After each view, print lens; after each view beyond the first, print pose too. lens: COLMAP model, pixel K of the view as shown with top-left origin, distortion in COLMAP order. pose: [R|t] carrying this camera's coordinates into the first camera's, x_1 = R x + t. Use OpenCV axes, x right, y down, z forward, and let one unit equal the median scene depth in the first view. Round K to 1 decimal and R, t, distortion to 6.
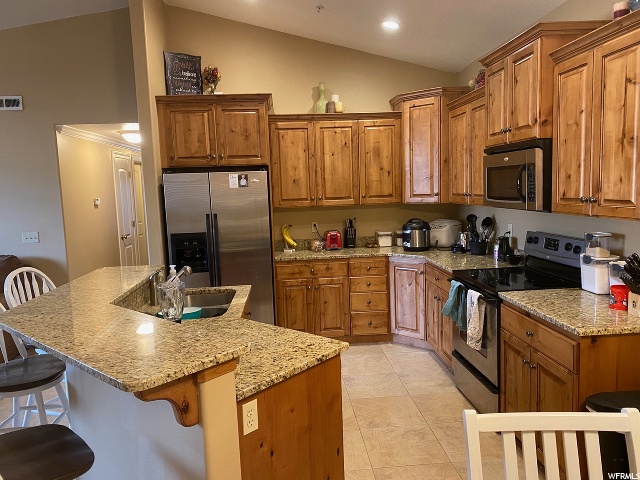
lens RADIAL K [[482.2, 0, 301.0], [0, 482.2, 241.0], [0, 0, 1]] dist [0.015673, -0.000539]
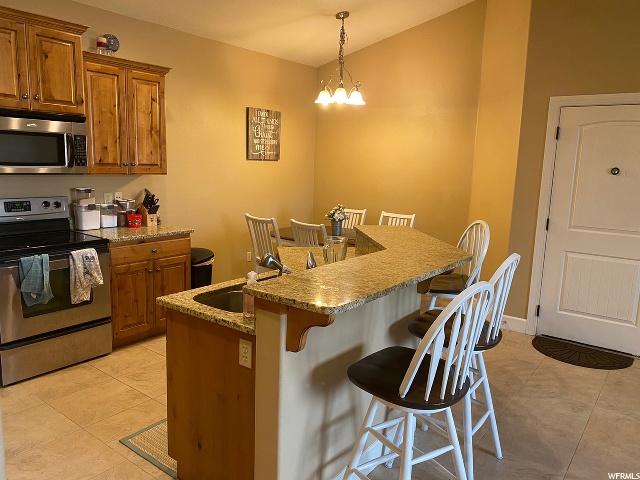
lens RADIAL K [[487.4, 0, 320.0], [0, 487.4, 240.0], [0, 0, 1]] dist [0.037757, -0.049132]
pose [[-0.754856, -0.091748, 0.649442, -0.699826], [0.069786, 0.973312, 0.218616, -0.110709], [-0.652168, 0.210345, -0.728308, 1.333572]]
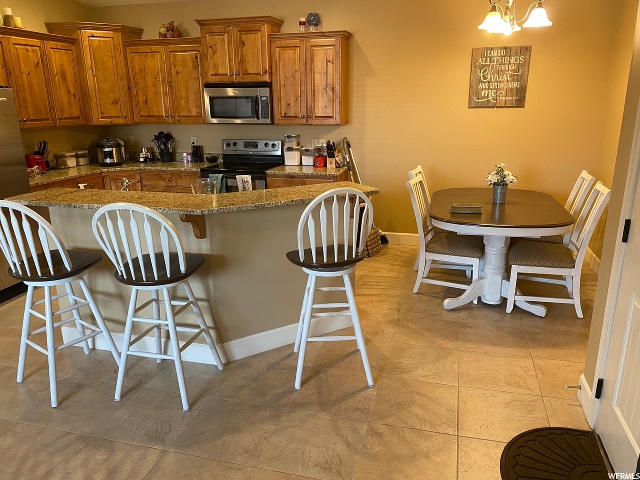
lens RADIAL K [[487.4, 0, 320.0], [0, 487.4, 240.0], [0, 0, 1]] dist [0.037757, -0.049132]
pose [[0.336250, -0.223012, 0.914987, -1.028760], [0.103106, 0.974435, 0.199611, 0.013550], [-0.936112, 0.027221, 0.350648, 0.167486]]
